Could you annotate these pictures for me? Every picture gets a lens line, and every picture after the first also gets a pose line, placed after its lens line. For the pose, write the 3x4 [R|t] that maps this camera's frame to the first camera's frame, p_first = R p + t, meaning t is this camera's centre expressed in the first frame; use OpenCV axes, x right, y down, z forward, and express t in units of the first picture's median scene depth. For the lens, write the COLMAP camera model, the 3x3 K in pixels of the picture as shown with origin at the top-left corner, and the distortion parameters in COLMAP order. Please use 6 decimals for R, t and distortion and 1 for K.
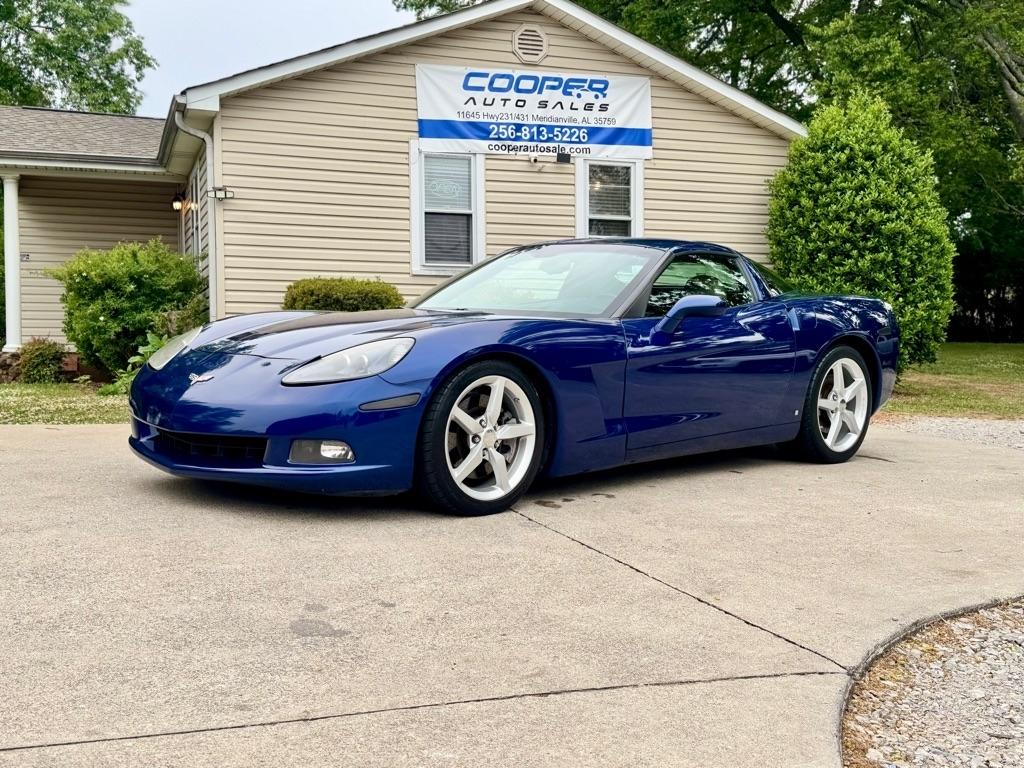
lens RADIAL K [[1145.6, 0, 488.9], [0, 1145.6, 385.6], [0, 0, 1]] dist [0.072560, 0.000000]
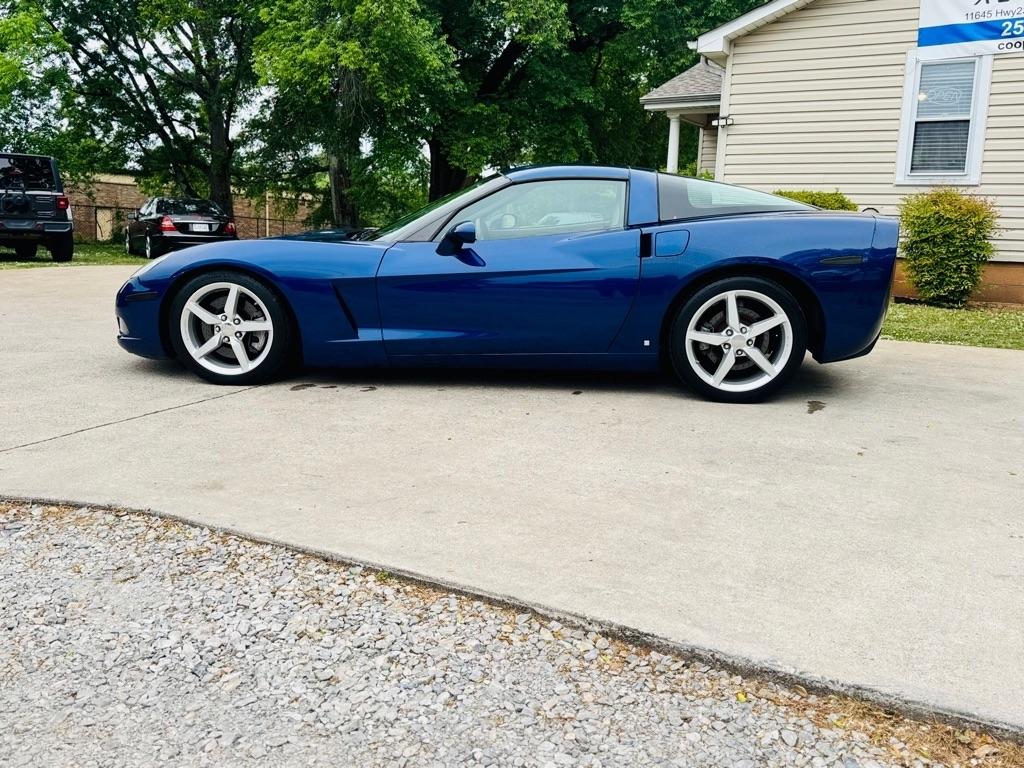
lens RADIAL K [[894.0, 0, 504.2], [0, 894.0, 381.9], [0, 0, 1]] dist [0.111567, -0.163480]
pose [[0.648019, 0.142361, -0.748201, 0.344124], [-0.050465, 0.988243, 0.144326, -0.021315], [0.759950, -0.055768, 0.647584, 0.186750]]
